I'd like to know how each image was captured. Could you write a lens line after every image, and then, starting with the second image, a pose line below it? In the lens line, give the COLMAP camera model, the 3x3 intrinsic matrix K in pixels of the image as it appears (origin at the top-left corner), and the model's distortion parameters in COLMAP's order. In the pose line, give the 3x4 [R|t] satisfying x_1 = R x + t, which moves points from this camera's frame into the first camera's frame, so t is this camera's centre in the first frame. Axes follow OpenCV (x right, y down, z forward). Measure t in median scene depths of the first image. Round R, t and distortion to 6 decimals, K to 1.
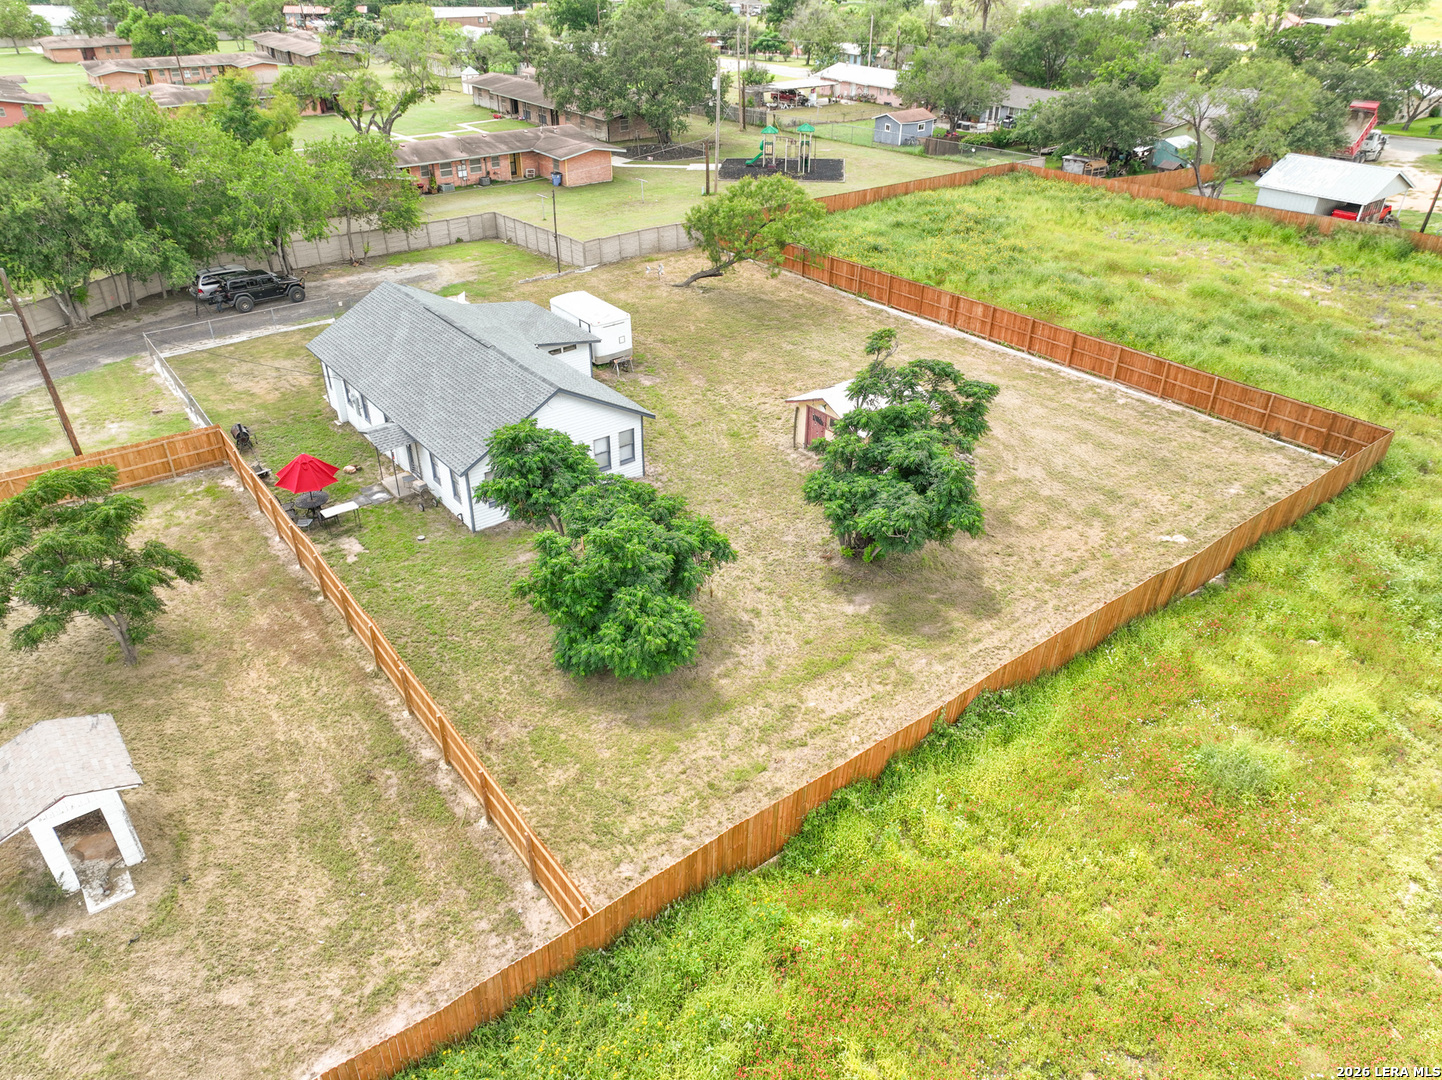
lens RADIAL K [[1012.9, 0, 728.0], [0, 1012.9, 546.1], [0, 0, 1]] dist [0.006404, 0.003738]
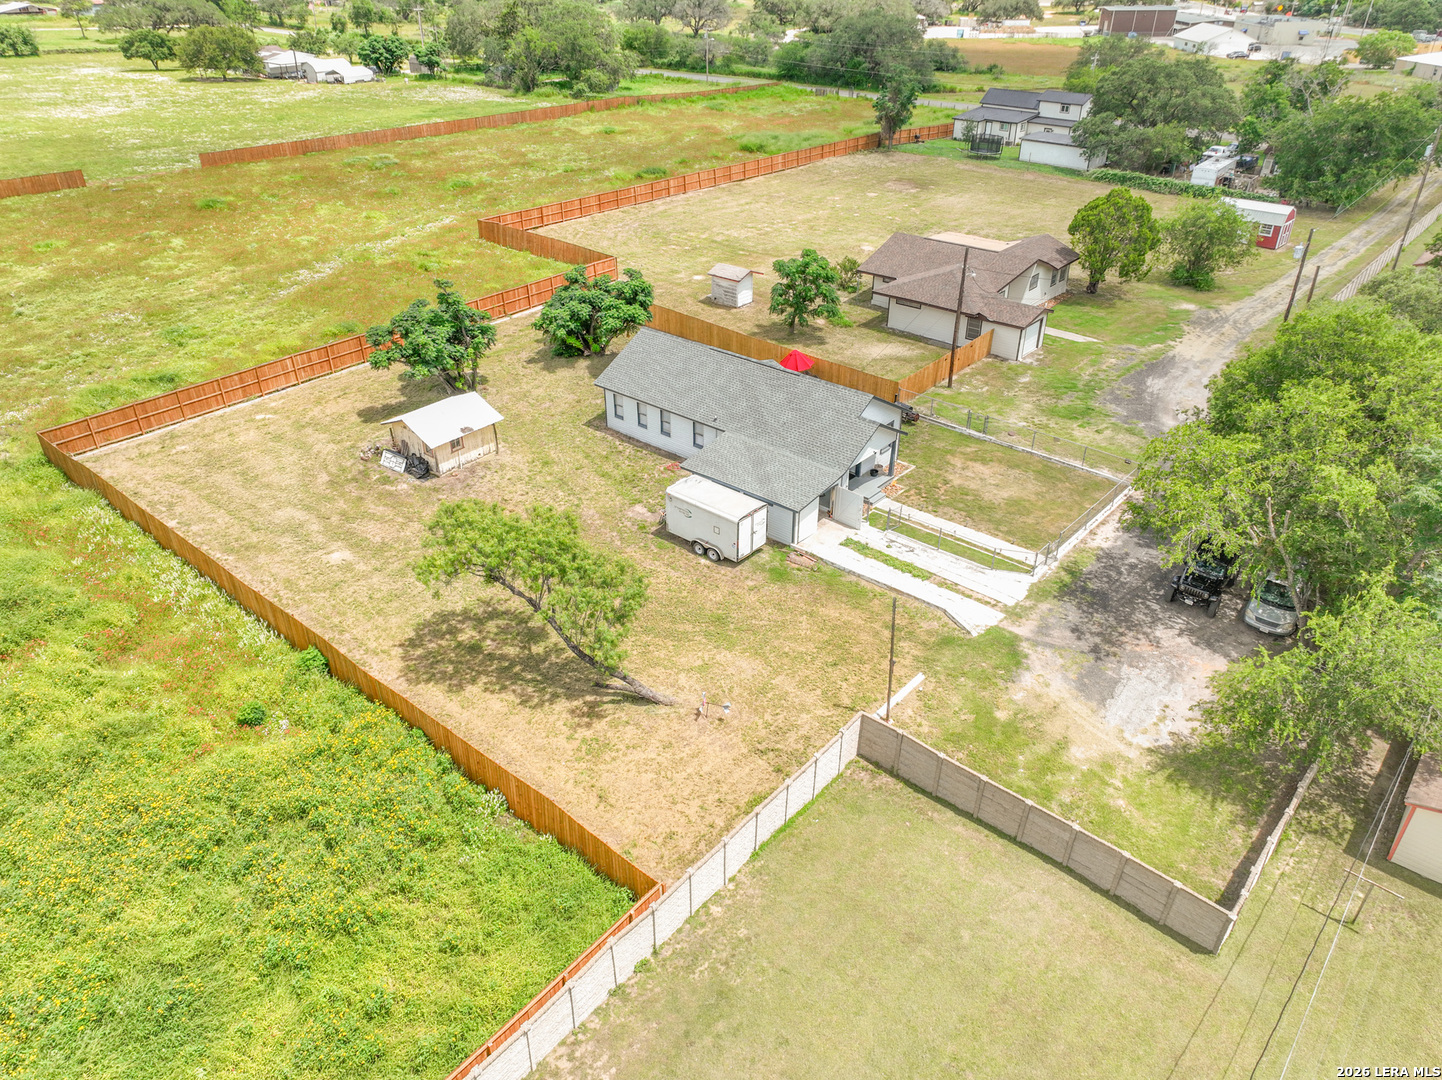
lens RADIAL K [[1012.9, 0, 717.8], [0, 1012.9, 541.0], [0, 0, 1]] dist [0.006404, 0.003738]
pose [[-0.978884, 0.102644, -0.176779, 0.018700], [-0.110786, 0.460389, 0.880777, -0.826091], [0.171794, 0.881763, -0.439296, 1.167126]]
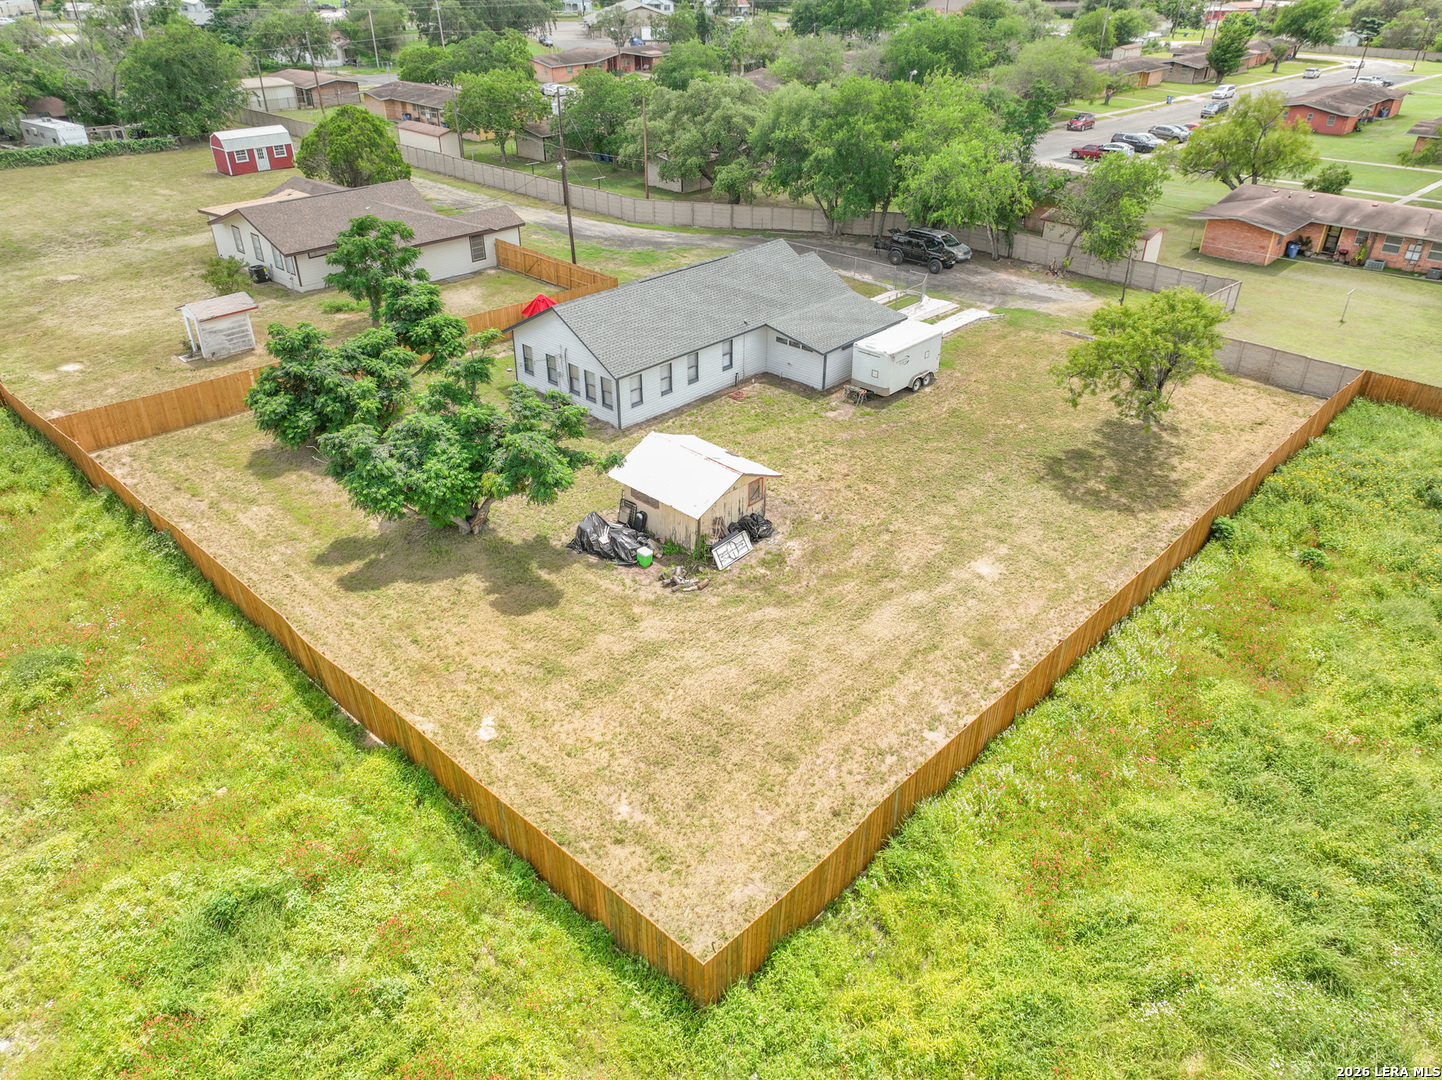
lens RADIAL K [[1012.9, 0, 718.8], [0, 1012.9, 540.5], [0, 0, 1]] dist [0.006404, 0.003738]
pose [[0.153027, 0.509404, -0.846812, 0.604886], [-0.523575, 0.768545, 0.367707, -0.285882], [0.838124, 0.387100, 0.384320, 0.460979]]
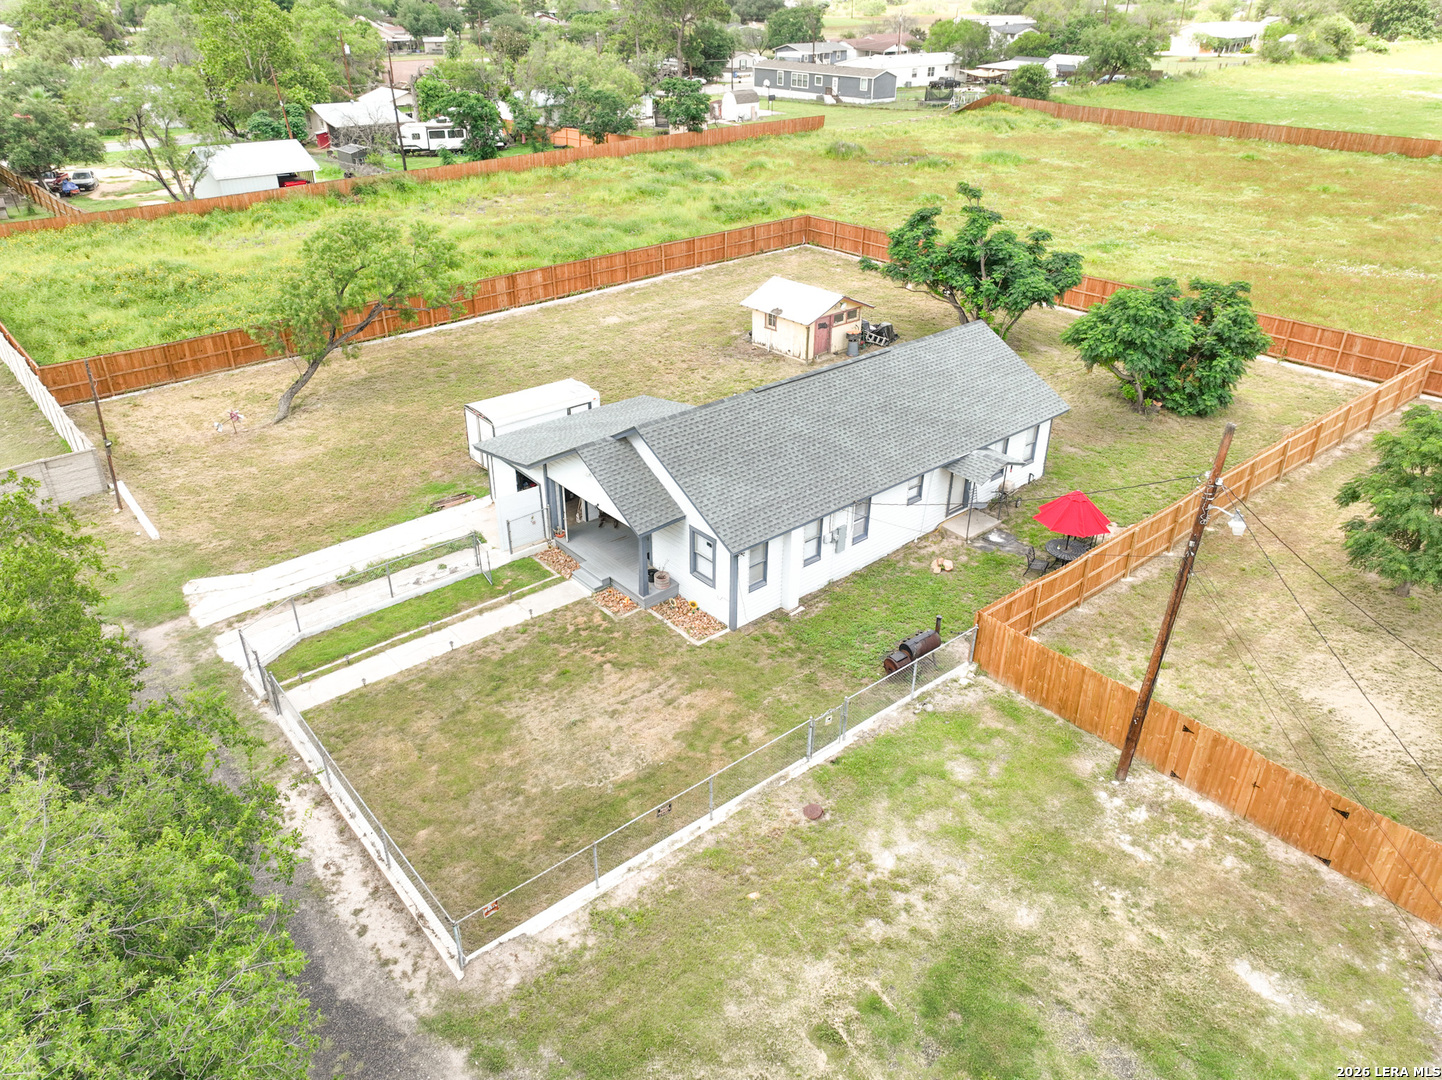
lens RADIAL K [[1012.9, 0, 716.5], [0, 1012.9, 541.8], [0, 0, 1]] dist [0.006404, 0.003738]
pose [[-0.045565, -0.490283, 0.870372, -0.667567], [0.523599, 0.730284, 0.438782, -0.333700], [-0.850745, 0.475719, 0.223436, 0.633077]]
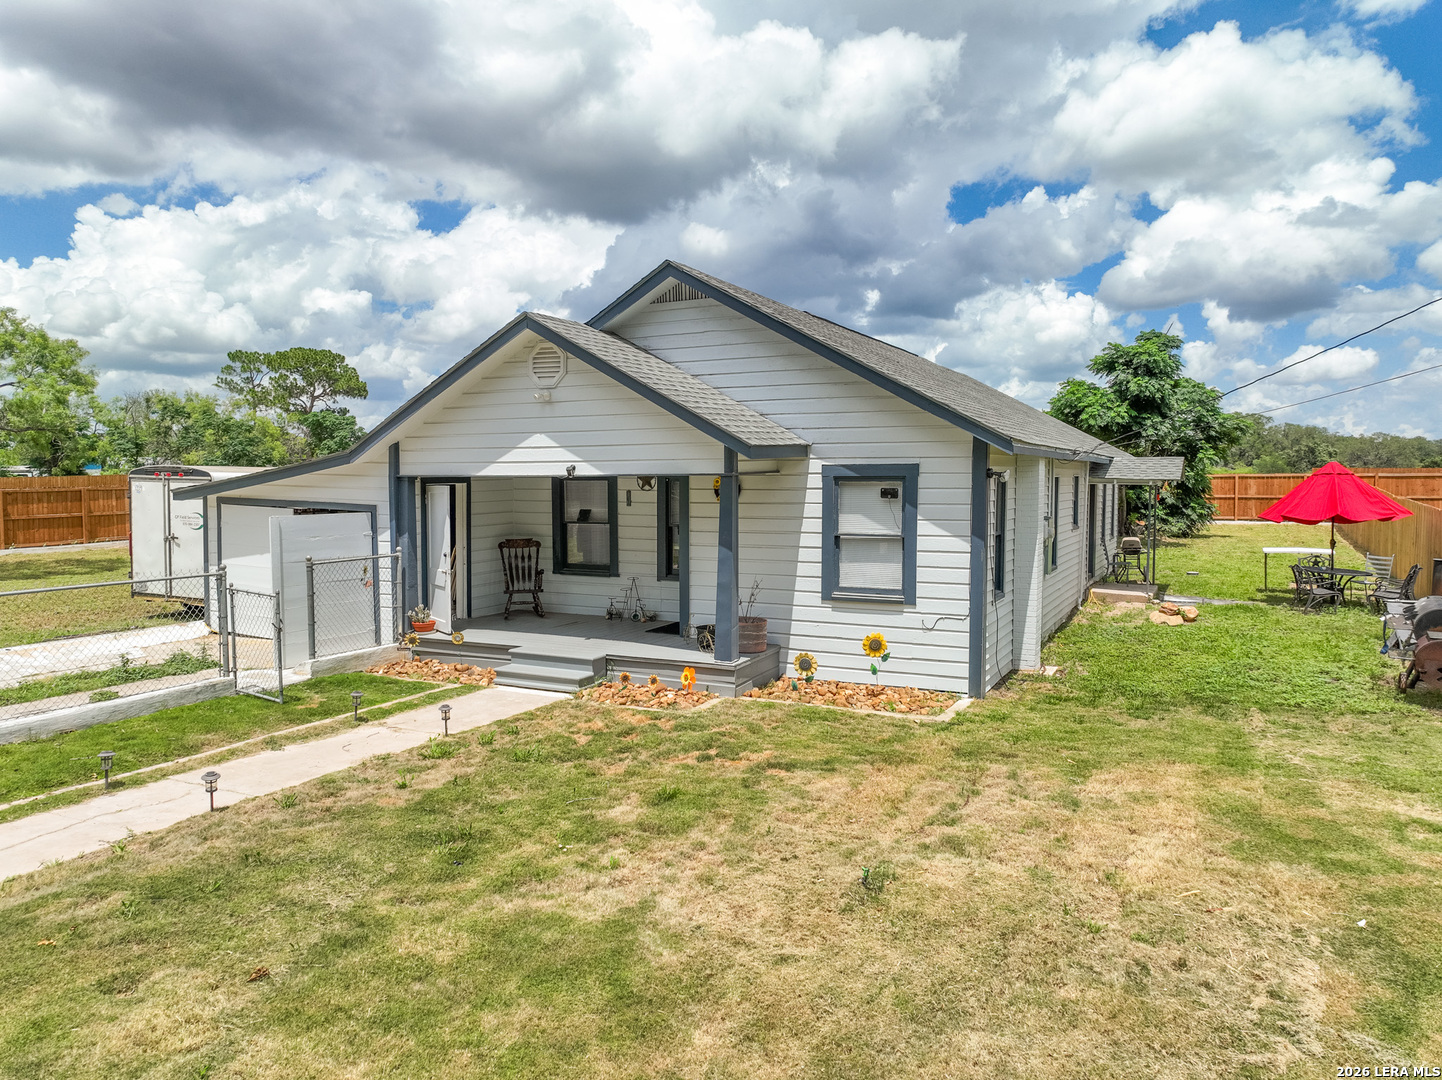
lens RADIAL K [[1012.9, 0, 722.9], [0, 1012.9, 527.9], [0, 0, 1]] dist [0.006404, 0.003738]
pose [[-0.431714, -0.050020, 0.900622, -0.435500], [0.475244, 0.836024, 0.274241, -0.199470], [-0.766659, 0.546409, -0.337152, 0.825046]]
